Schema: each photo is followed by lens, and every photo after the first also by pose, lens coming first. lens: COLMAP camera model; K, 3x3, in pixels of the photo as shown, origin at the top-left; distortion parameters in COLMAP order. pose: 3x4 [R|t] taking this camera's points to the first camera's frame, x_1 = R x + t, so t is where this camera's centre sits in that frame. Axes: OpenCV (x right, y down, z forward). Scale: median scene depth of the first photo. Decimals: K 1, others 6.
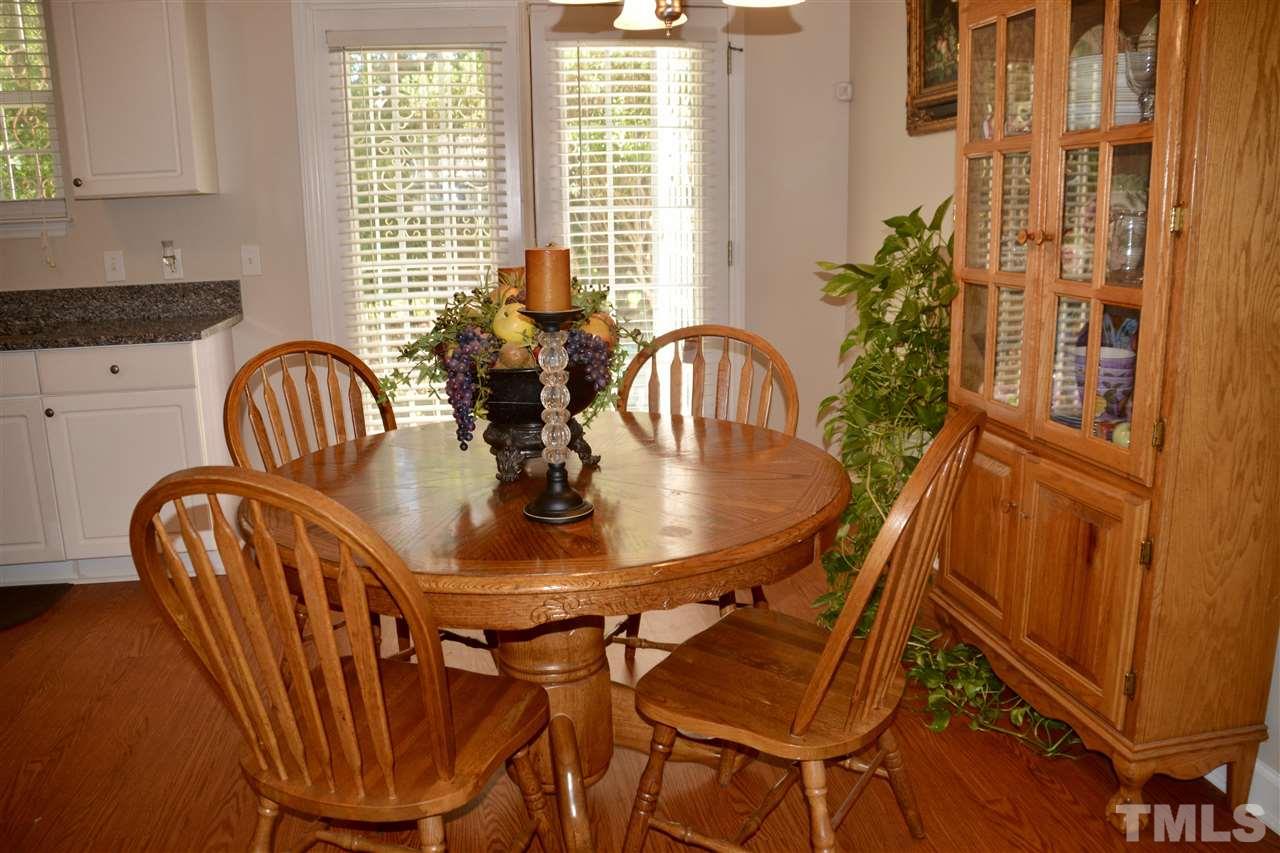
lens RADIAL K [[1016.0, 0, 640.6], [0, 1016.0, 419.4], [0, 0, 1]] dist [-0.165217, 0.077170]
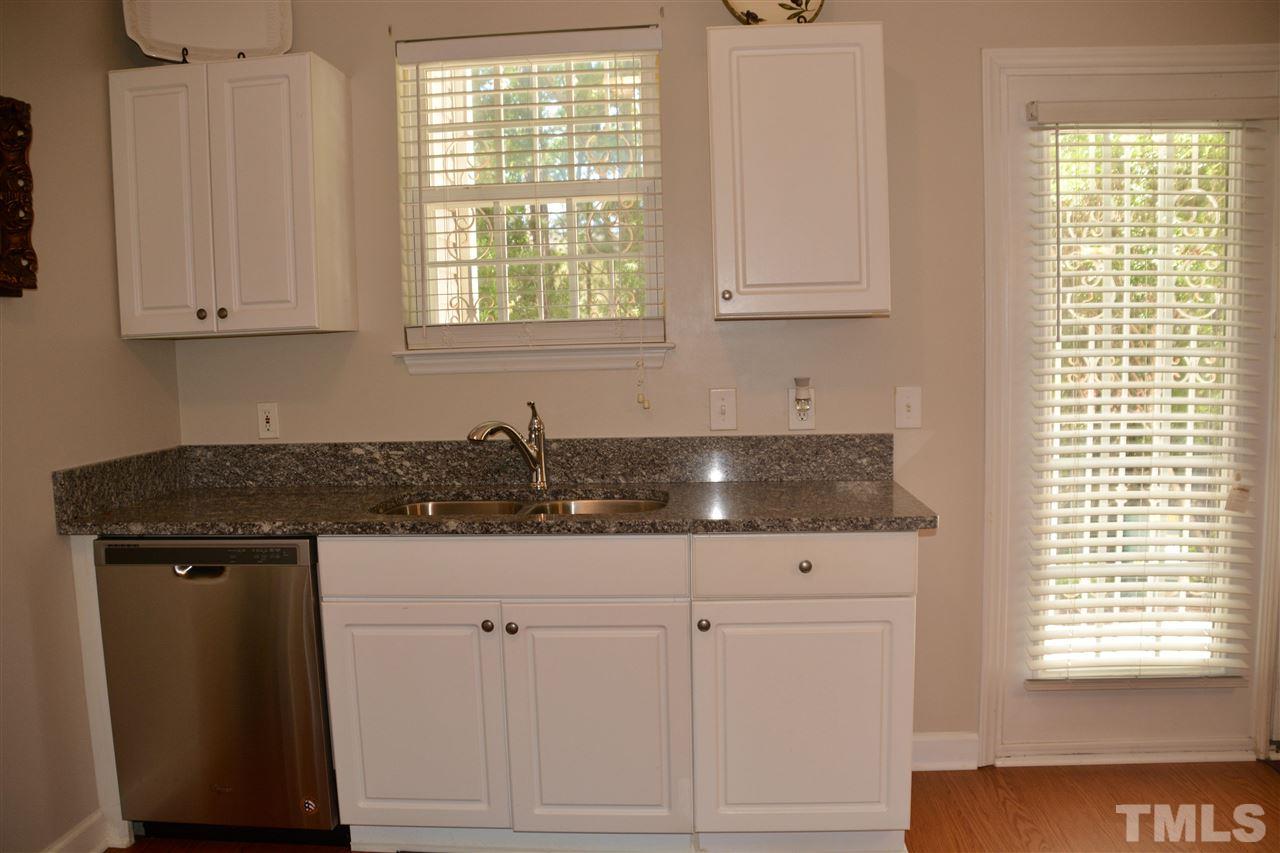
lens RADIAL K [[1016.0, 0, 633.5], [0, 1016.0, 434.3], [0, 0, 1]] dist [-0.165217, 0.077170]
pose [[0.976861, 0.023016, -0.212633, -0.449140], [-0.045308, 0.993898, -0.100567, -0.059122], [0.209021, 0.107874, 0.971943, 0.244117]]
